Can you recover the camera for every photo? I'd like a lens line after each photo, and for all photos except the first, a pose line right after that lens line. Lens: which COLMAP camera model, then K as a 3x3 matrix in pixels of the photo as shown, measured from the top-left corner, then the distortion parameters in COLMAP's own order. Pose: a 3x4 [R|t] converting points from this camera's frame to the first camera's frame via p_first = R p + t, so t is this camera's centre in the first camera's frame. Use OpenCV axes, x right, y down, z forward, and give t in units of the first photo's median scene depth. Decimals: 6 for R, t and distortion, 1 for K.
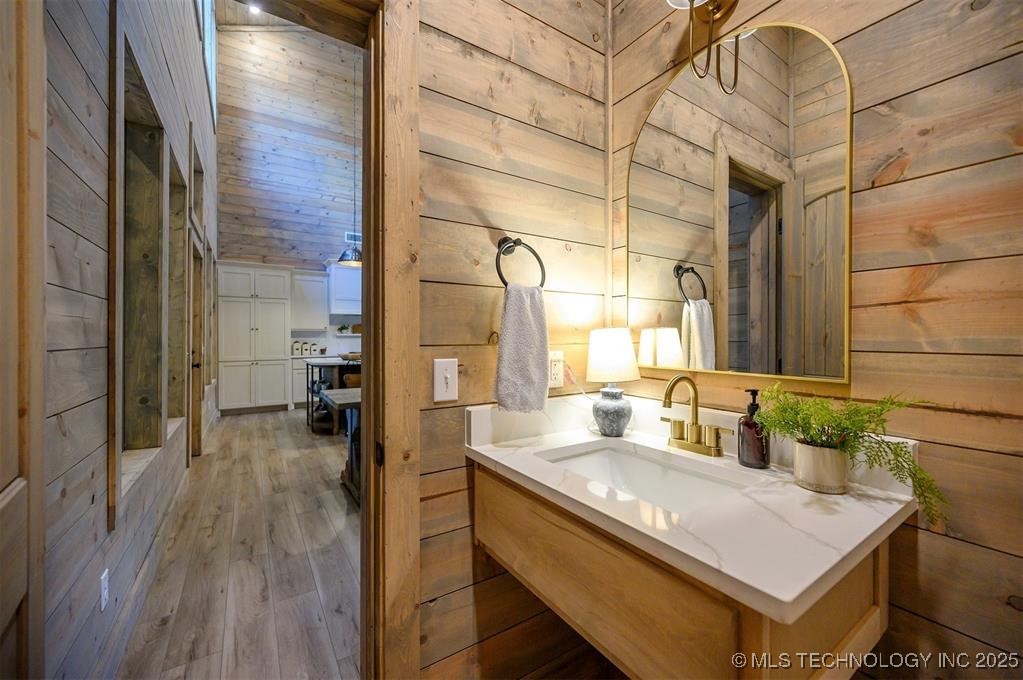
lens RADIAL K [[404.0, 0, 514.1], [0, 404.0, 340.4], [0, 0, 1]] dist [-0.009096, 0.000217]
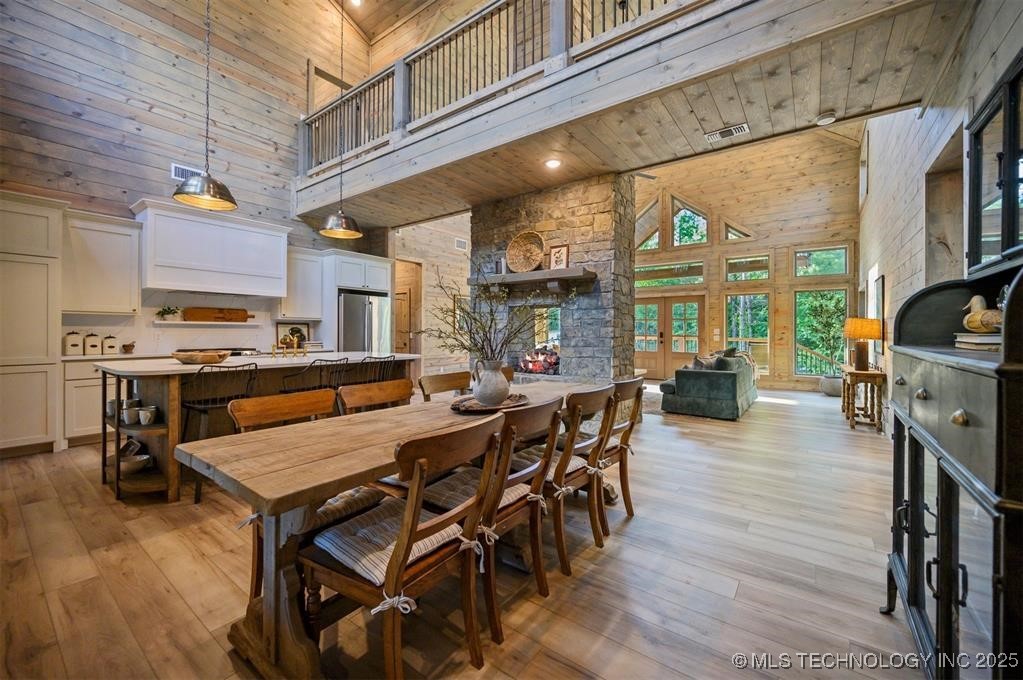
lens RADIAL K [[404.0, 0, 512.8], [0, 404.0, 333.5], [0, 0, 1]] dist [-0.009096, 0.000217]
pose [[0.938116, 0.006638, 0.346257, -0.140001], [-0.005612, 0.999976, -0.003965, 0.003457], [-0.346275, 0.001776, 0.938131, 0.230330]]
